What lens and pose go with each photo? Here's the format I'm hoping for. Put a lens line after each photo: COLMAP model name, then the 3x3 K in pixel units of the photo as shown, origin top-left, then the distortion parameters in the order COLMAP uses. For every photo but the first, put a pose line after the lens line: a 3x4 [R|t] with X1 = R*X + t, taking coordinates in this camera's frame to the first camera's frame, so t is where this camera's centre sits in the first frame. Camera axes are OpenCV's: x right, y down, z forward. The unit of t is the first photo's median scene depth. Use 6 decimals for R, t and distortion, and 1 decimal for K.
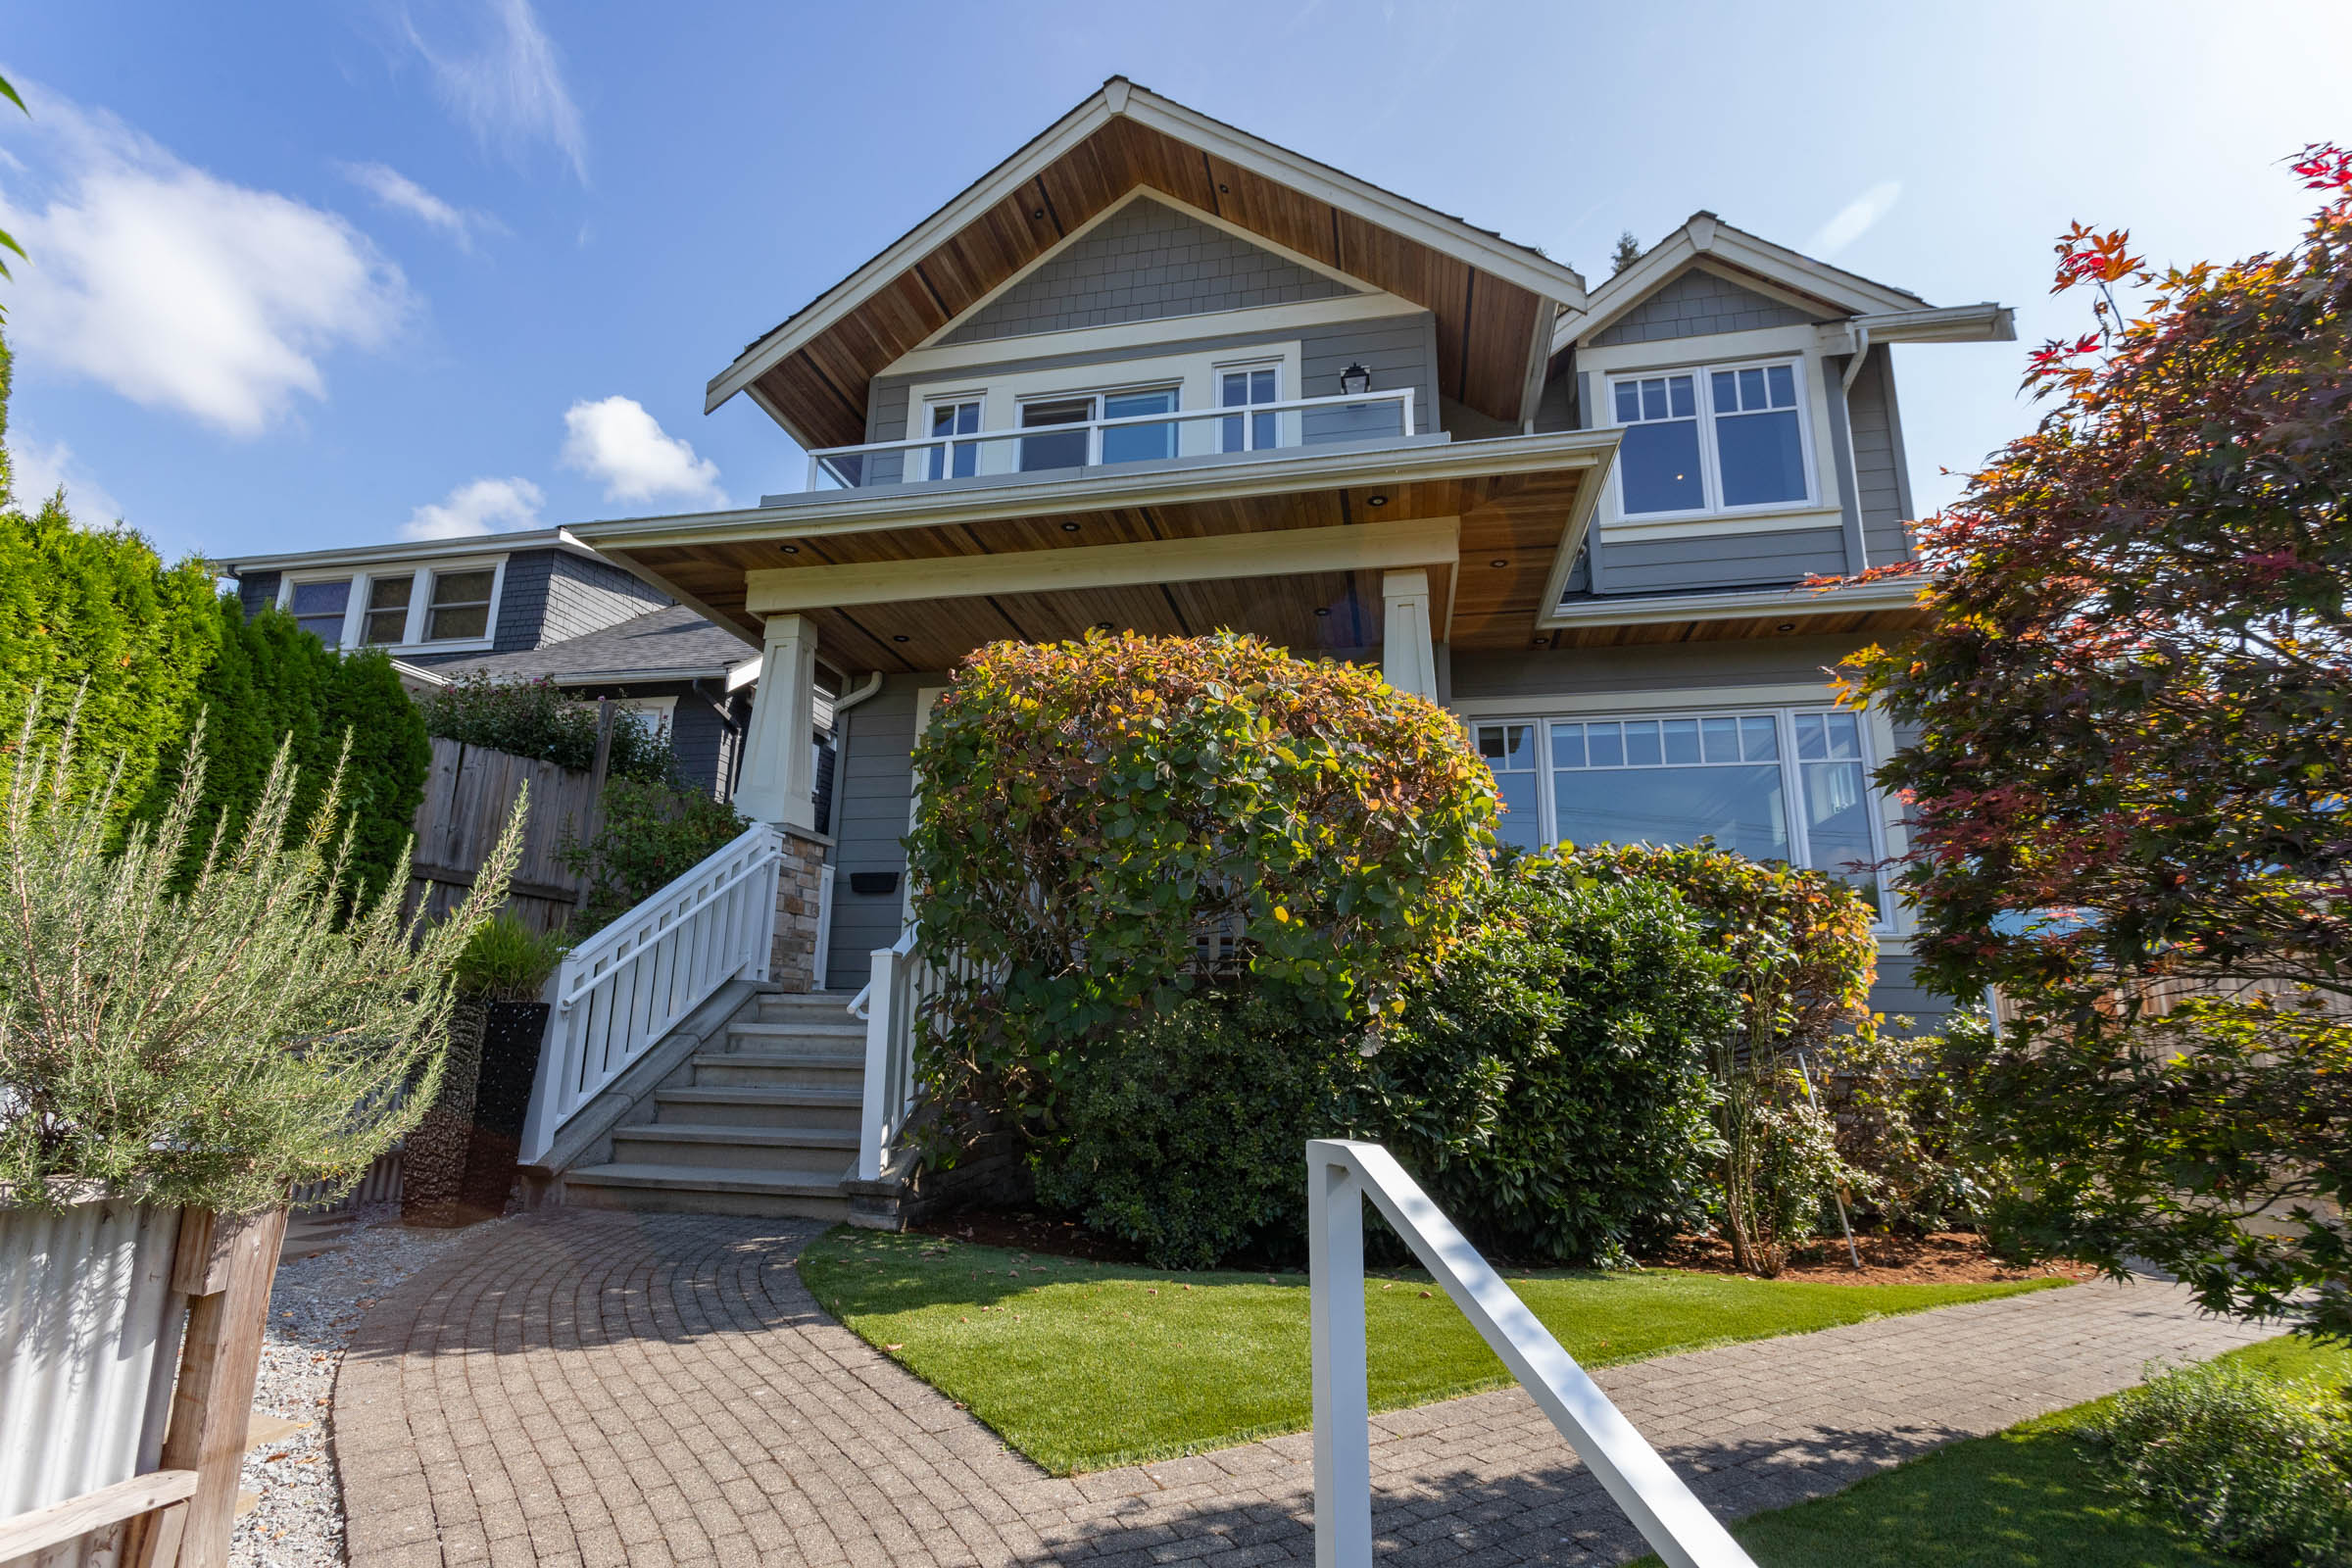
lens RADIAL K [[1125.9, 0, 1159.4], [0, 1125.9, 785.3], [0, 0, 1]] dist [0.000908, 0.001206]
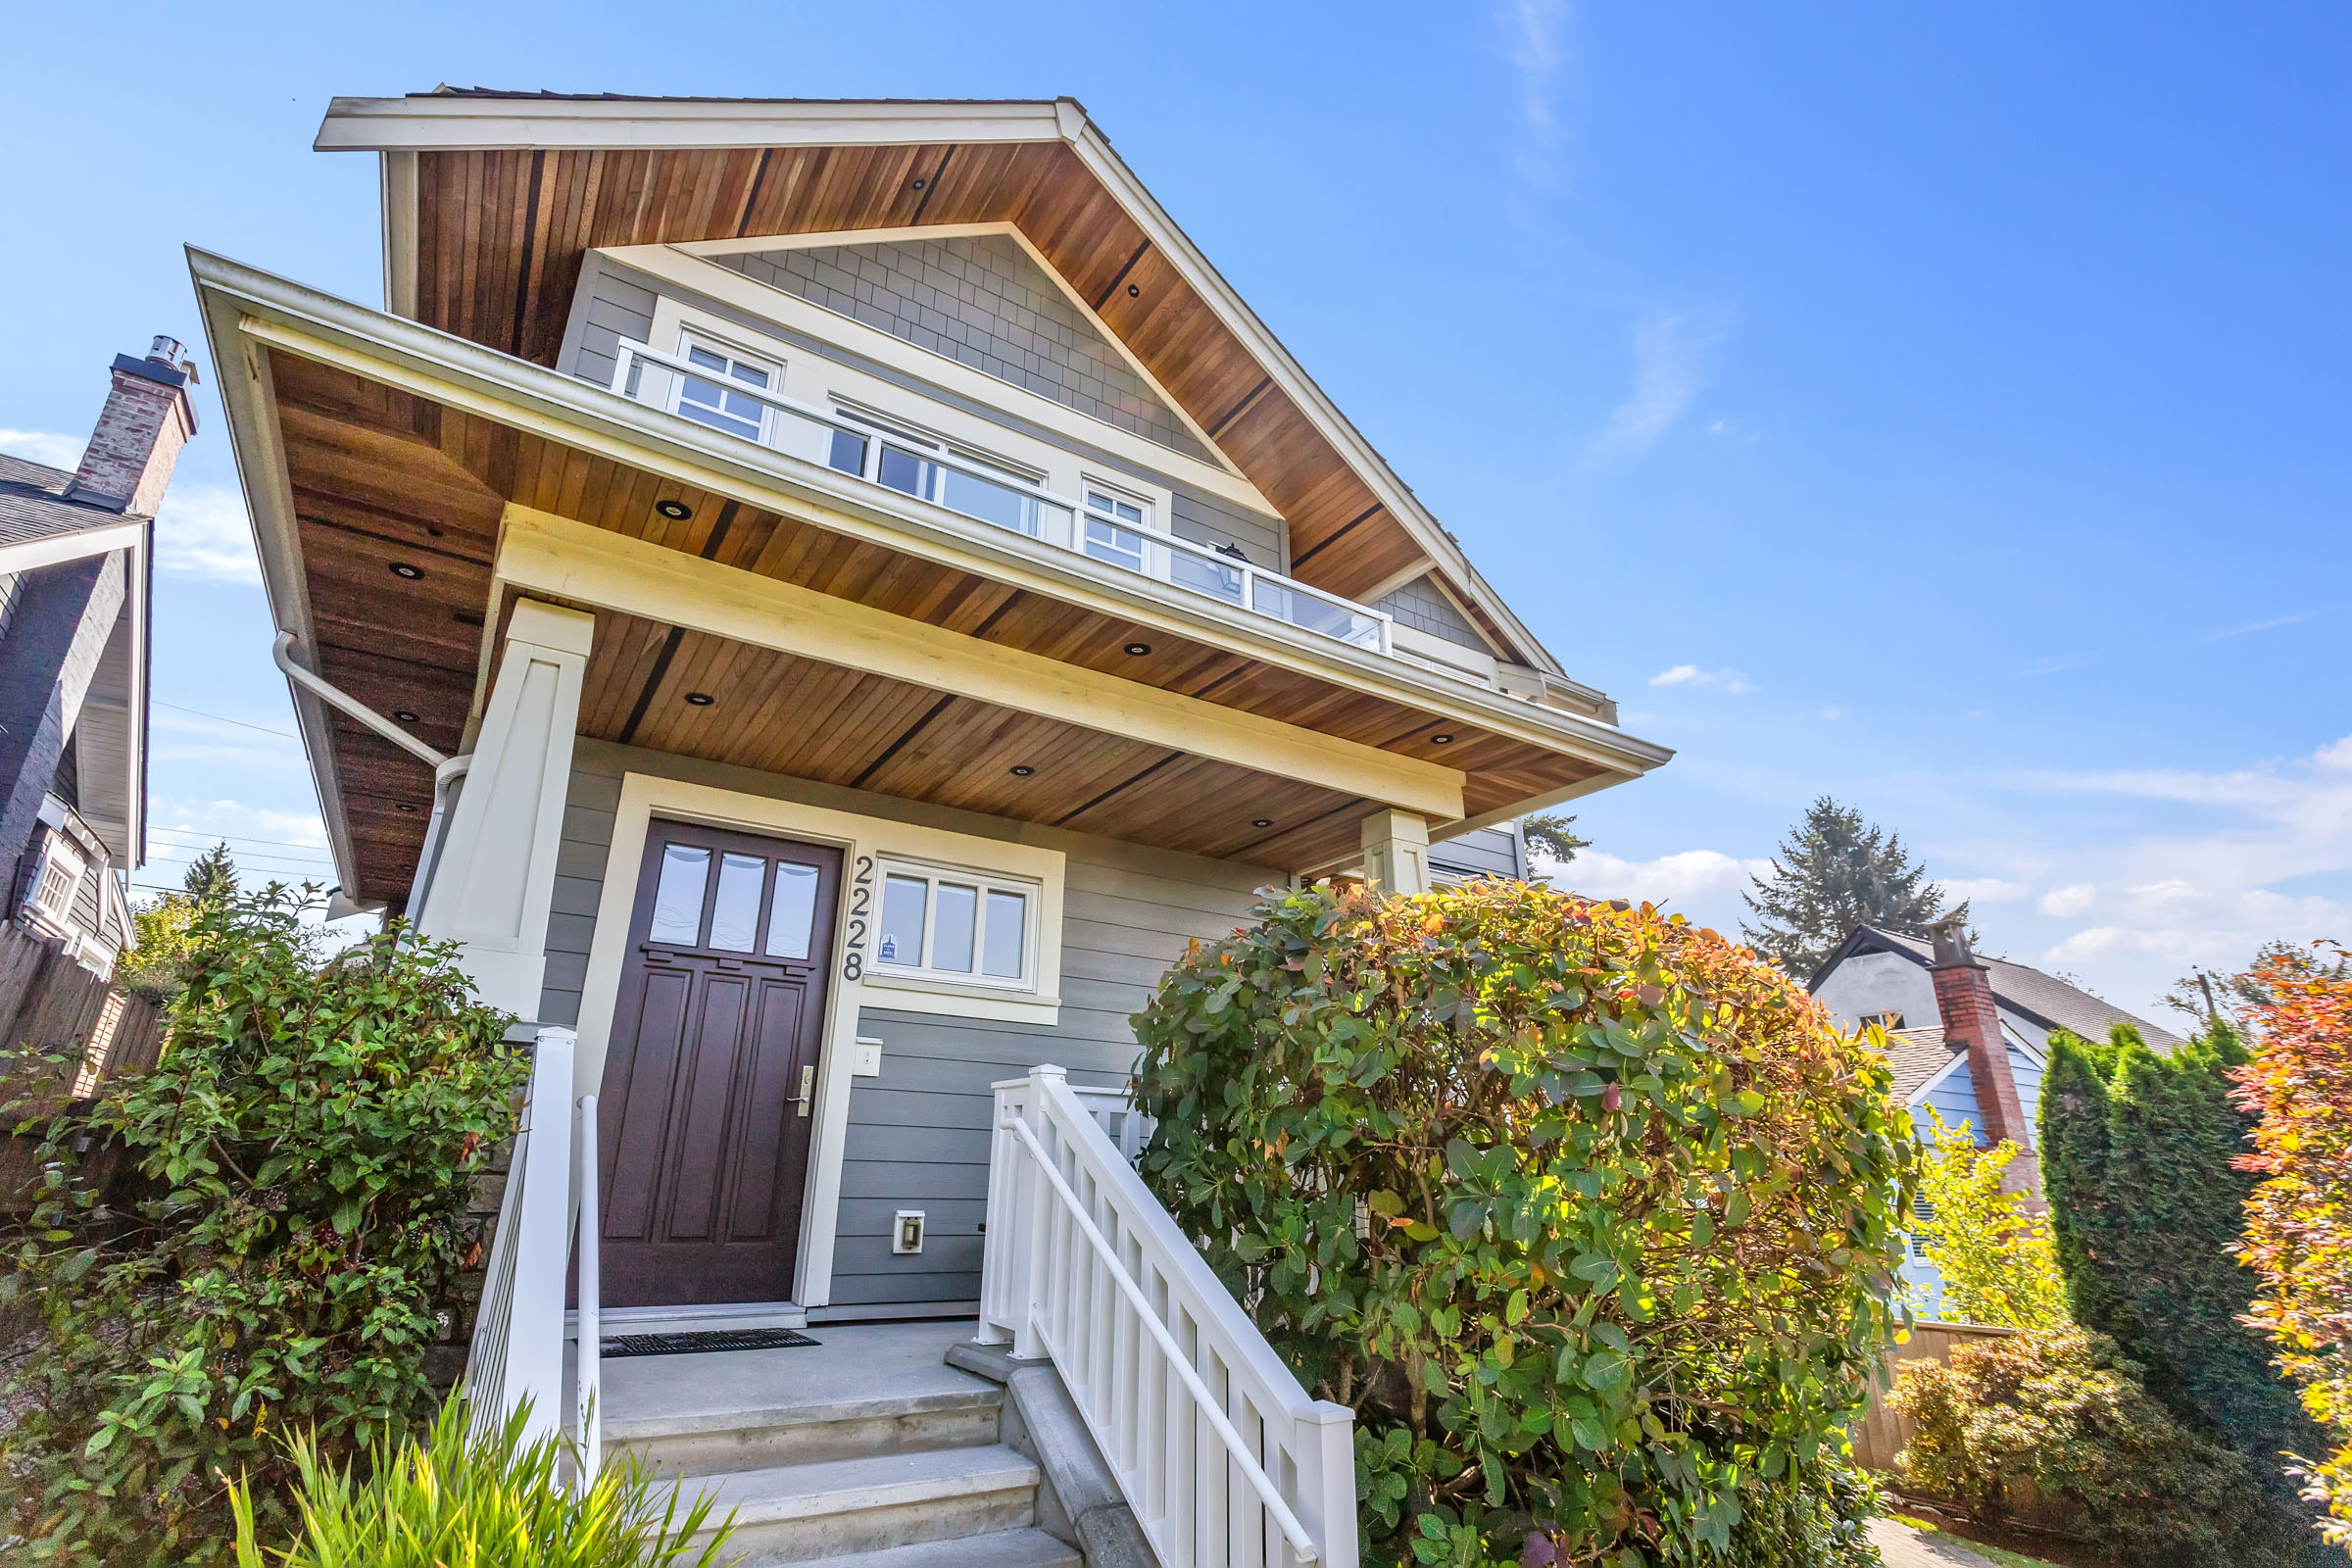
lens RADIAL K [[1125.9, 0, 1184.1], [0, 1125.9, 779.1], [0, 0, 1]] dist [0.000908, 0.001206]
pose [[0.705240, 0.236958, 0.668198, -0.405102], [-0.152065, 0.971114, -0.183884, -0.018746], [-0.692469, 0.028073, 0.720901, 0.373614]]
